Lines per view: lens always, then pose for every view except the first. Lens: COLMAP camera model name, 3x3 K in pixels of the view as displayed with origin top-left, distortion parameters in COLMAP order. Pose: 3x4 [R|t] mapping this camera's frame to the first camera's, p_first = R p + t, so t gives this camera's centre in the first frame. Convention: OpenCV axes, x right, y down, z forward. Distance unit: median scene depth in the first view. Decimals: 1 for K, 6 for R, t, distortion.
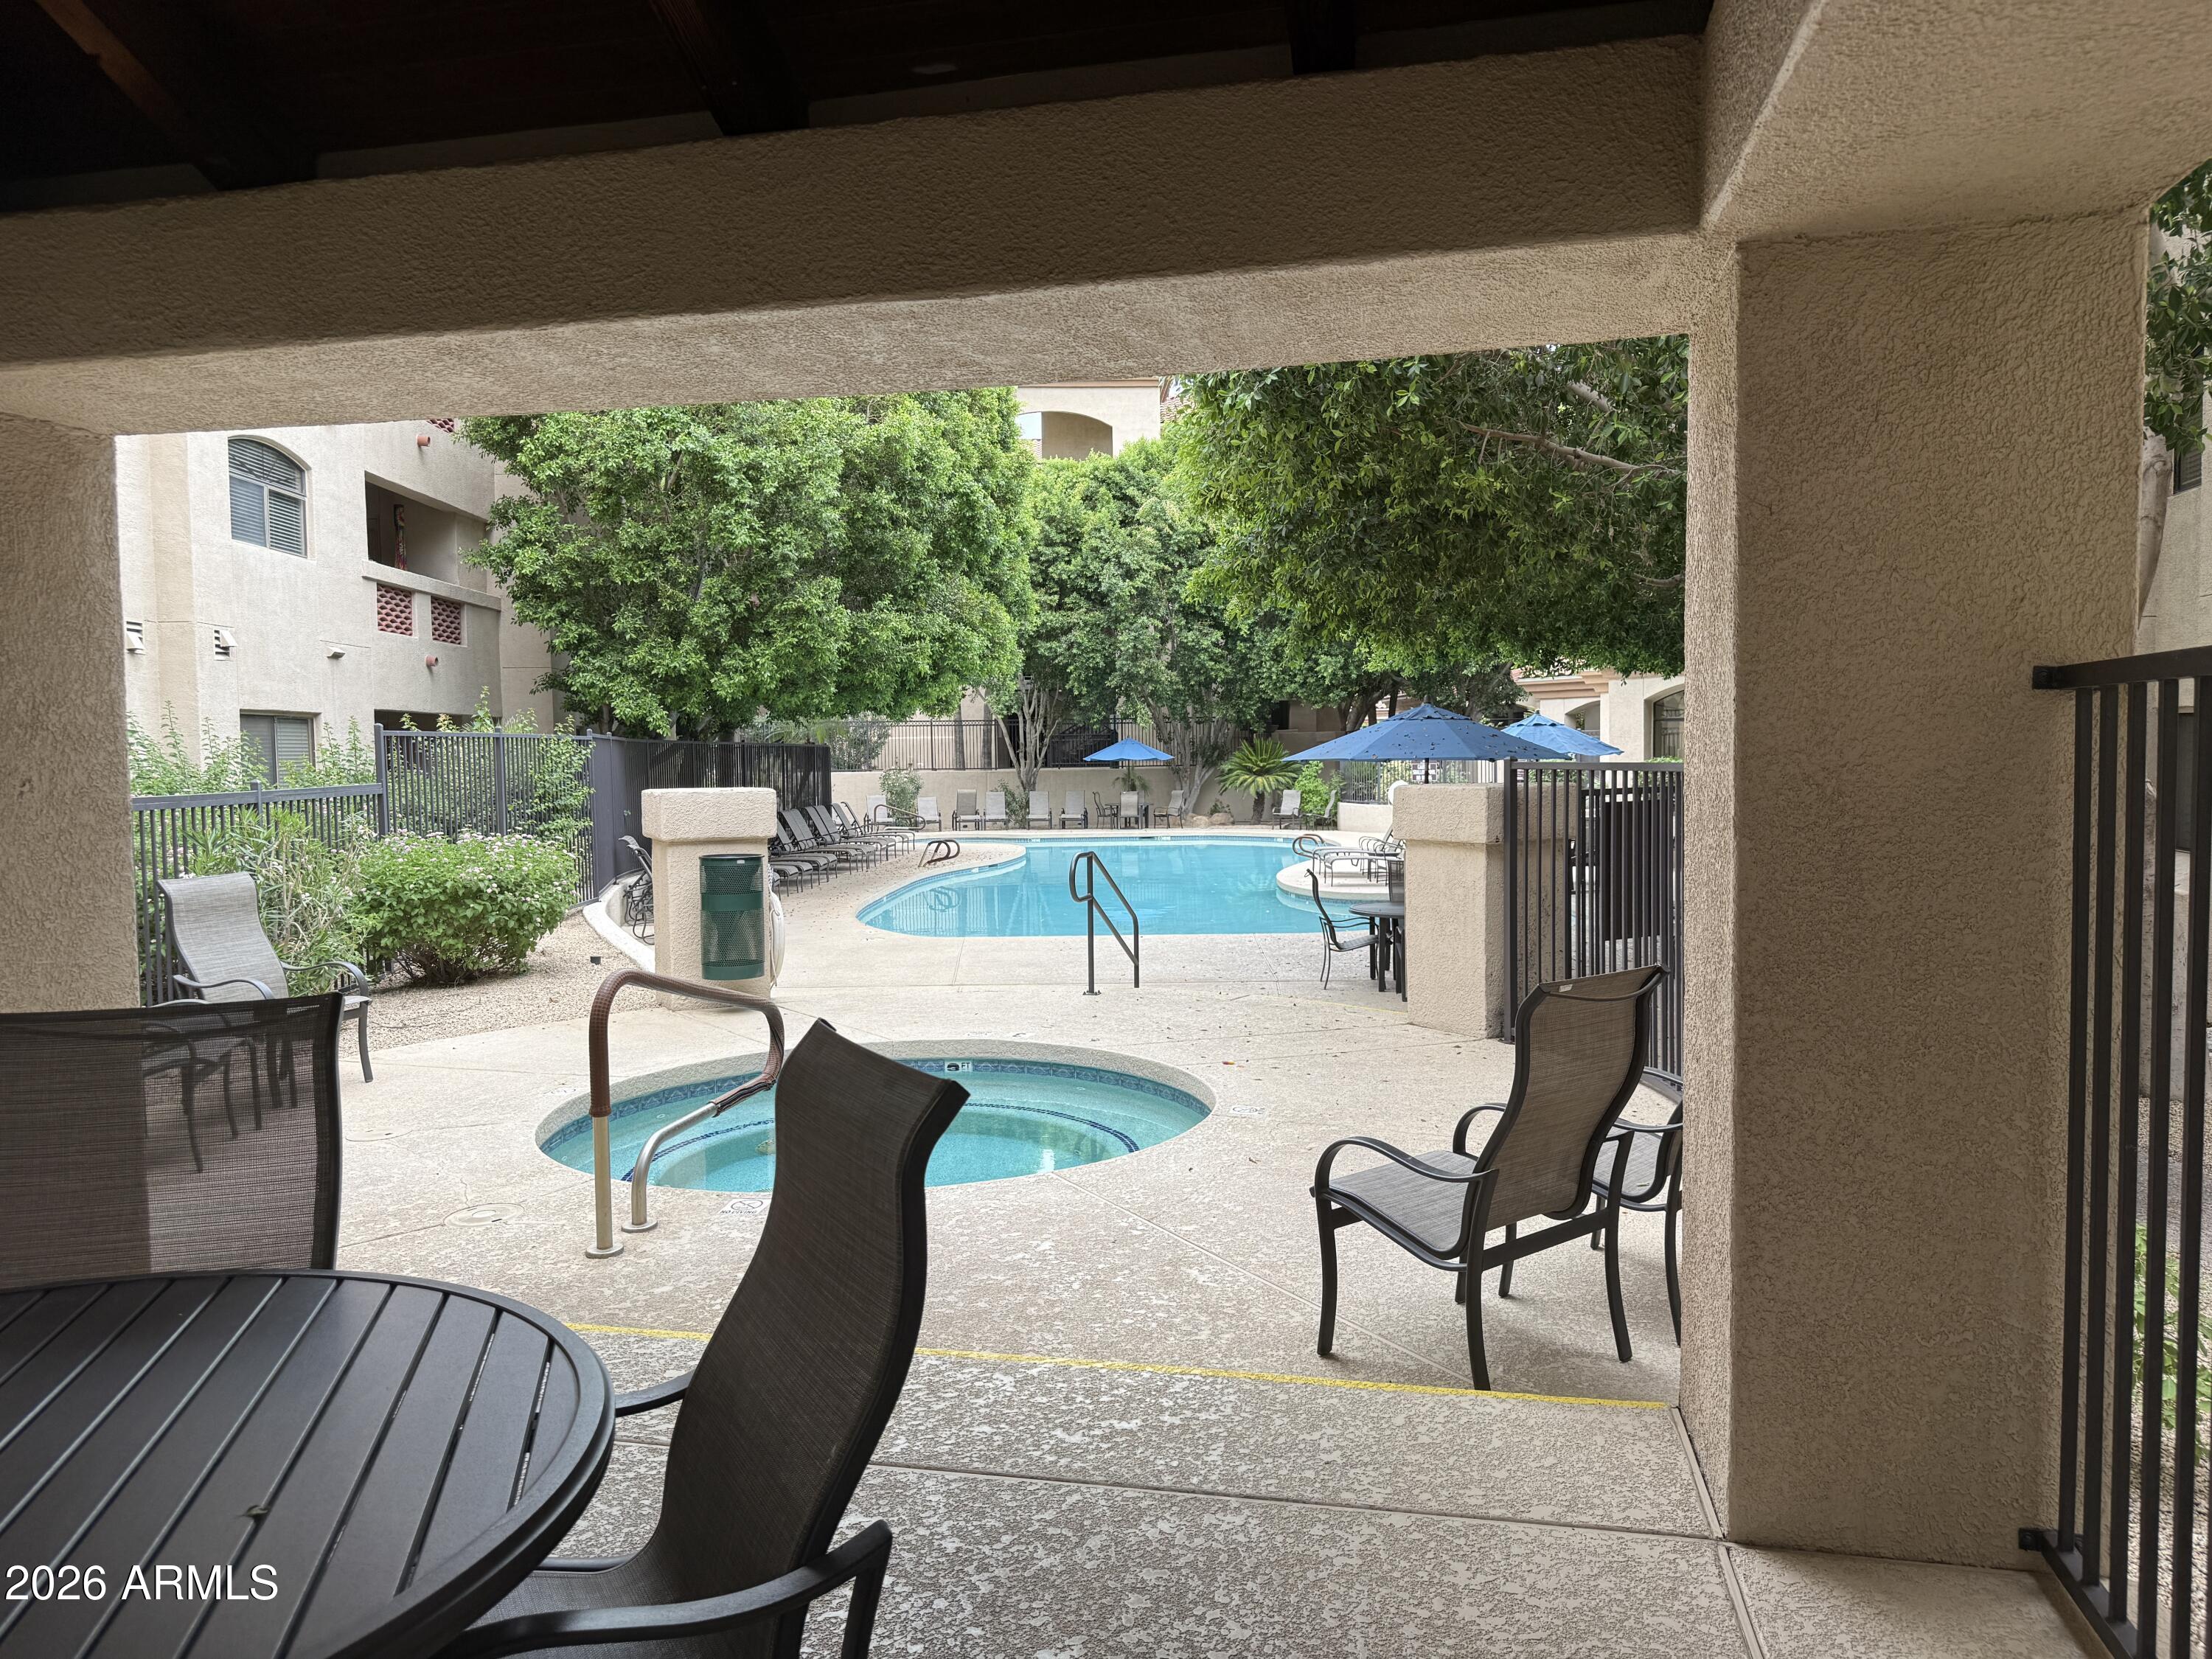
lens RADIAL K [[1560.7, 0, 1100.5], [0, 1560.7, 843.2], [0, 0, 1]] dist [0.013448, 0.002753]
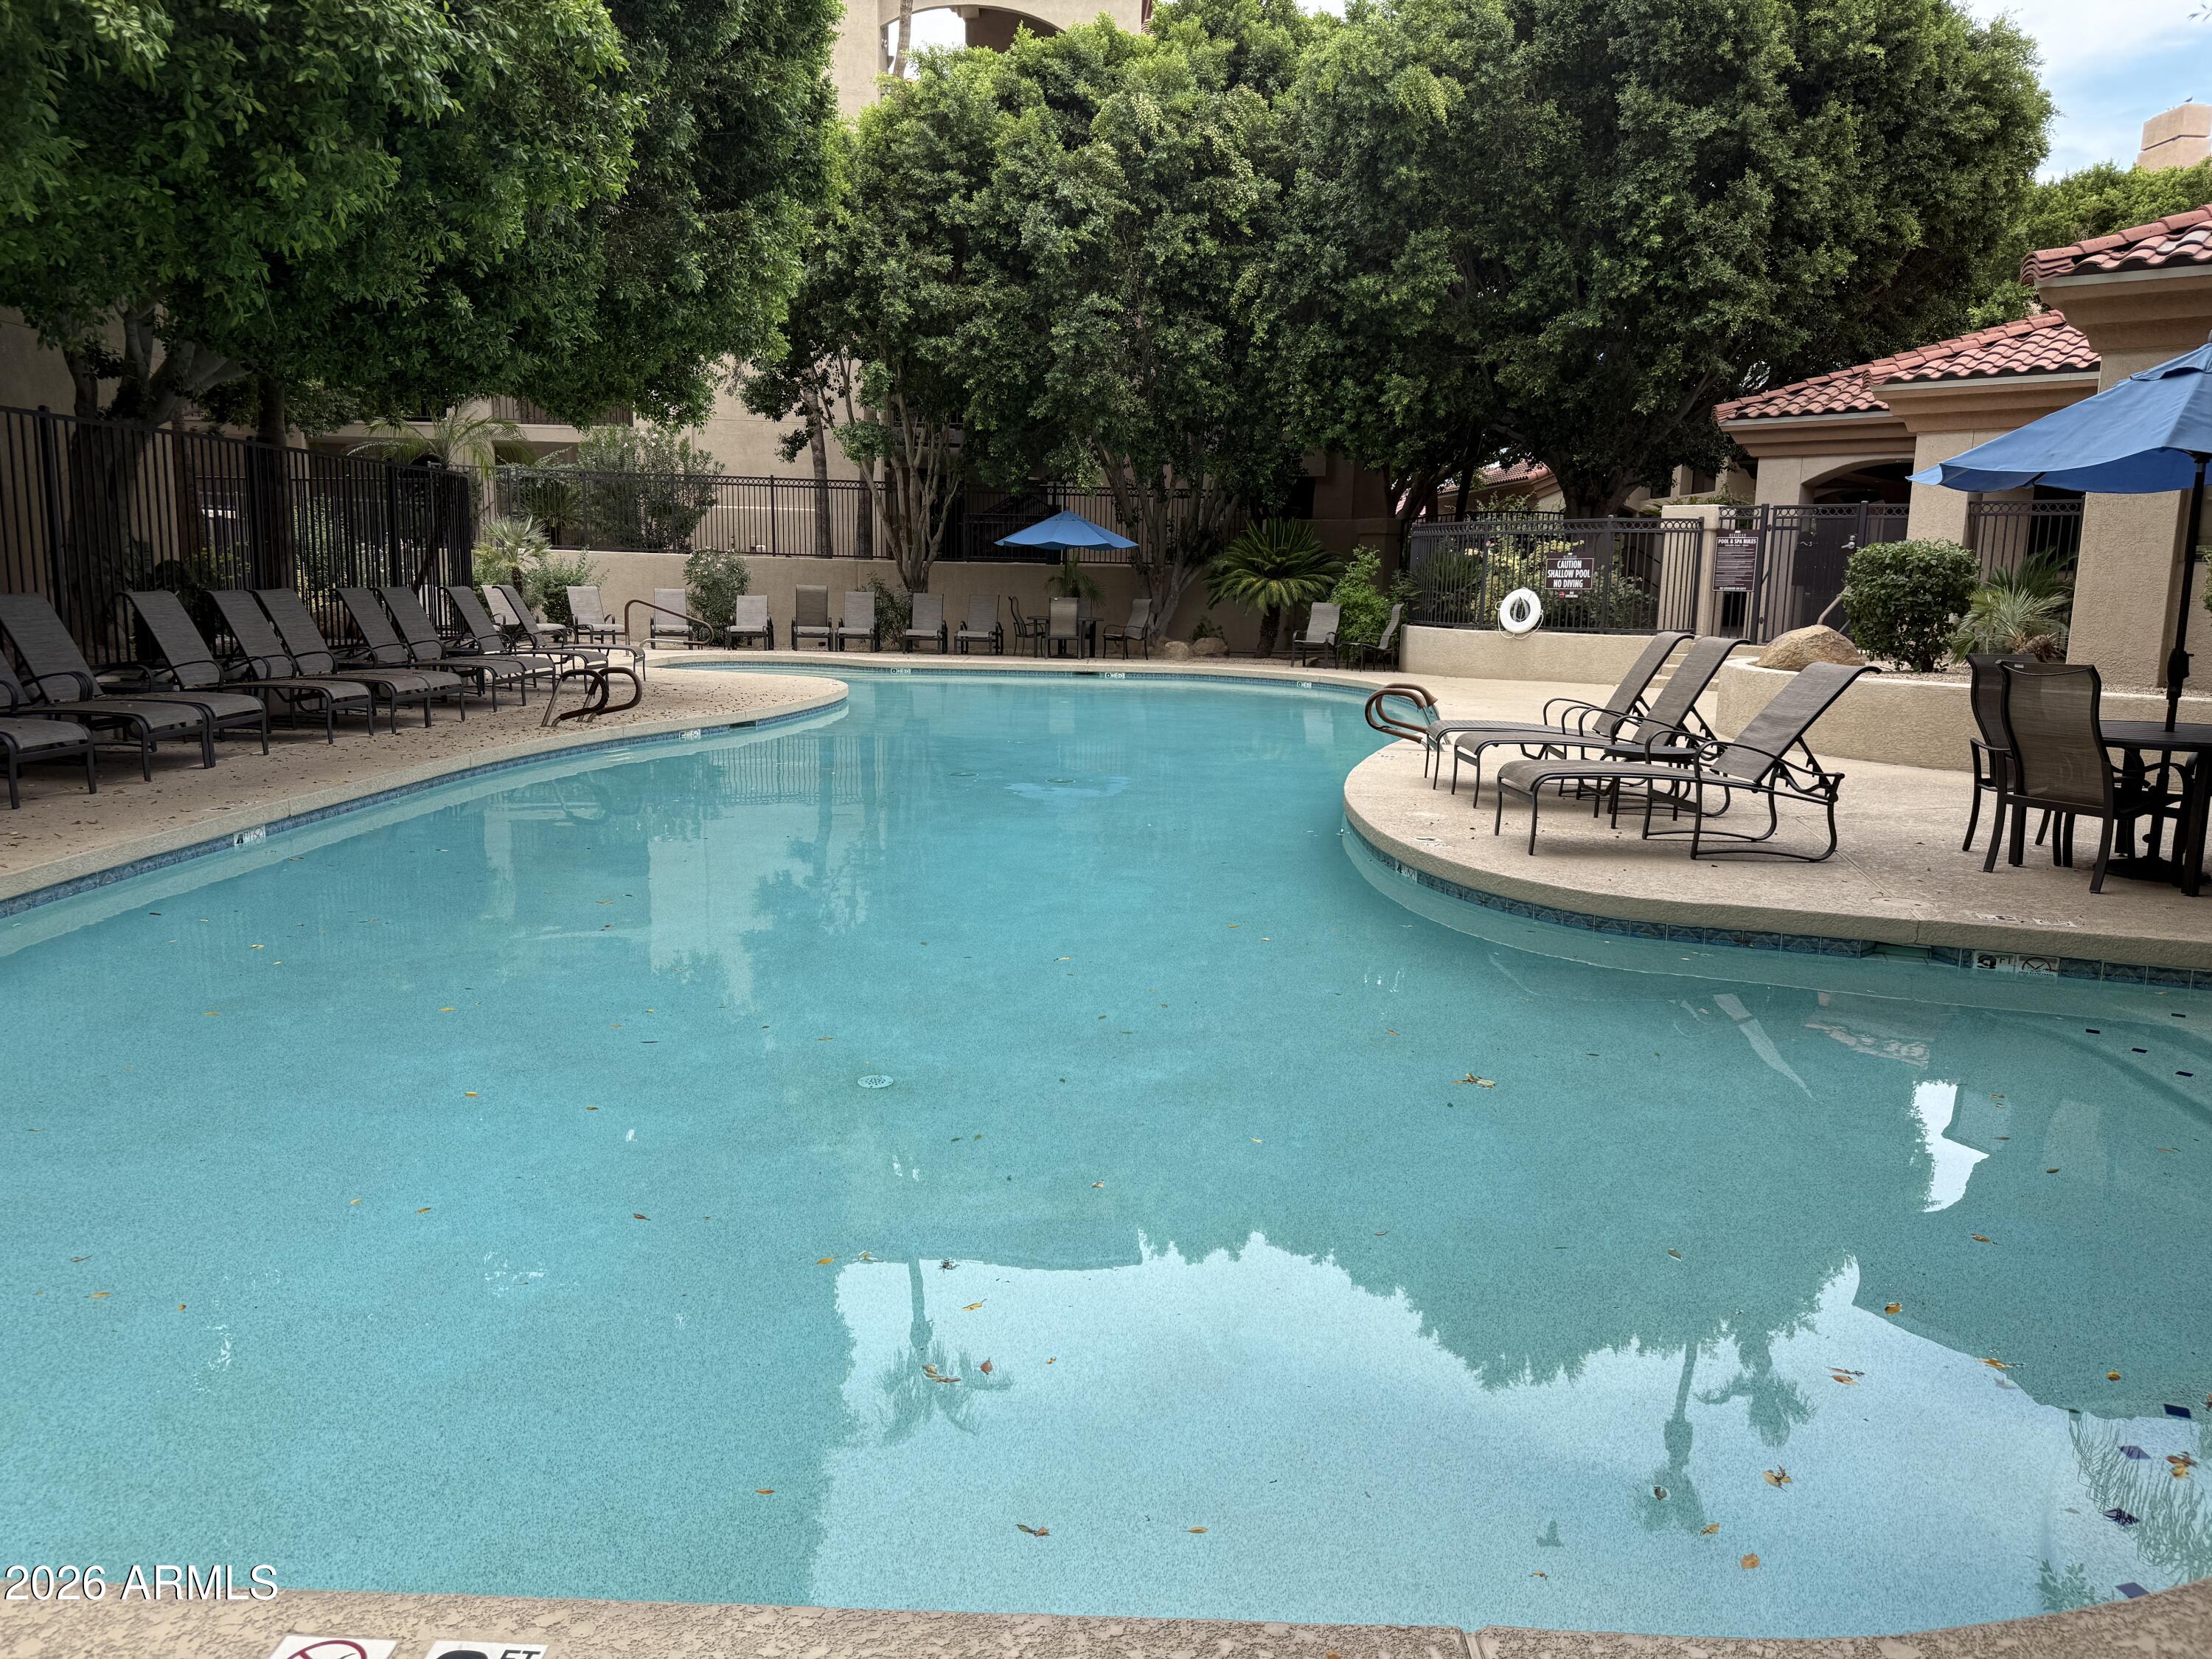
lens RADIAL K [[1560.7, 0, 1129.4], [0, 1560.7, 826.5], [0, 0, 1]] dist [0.013448, 0.002753]
pose [[0.999005, 0.032080, 0.030984, 0.028926], [-0.035011, 0.994450, 0.099211, -0.004816], [-0.027629, -0.100197, 0.994584, 0.384008]]
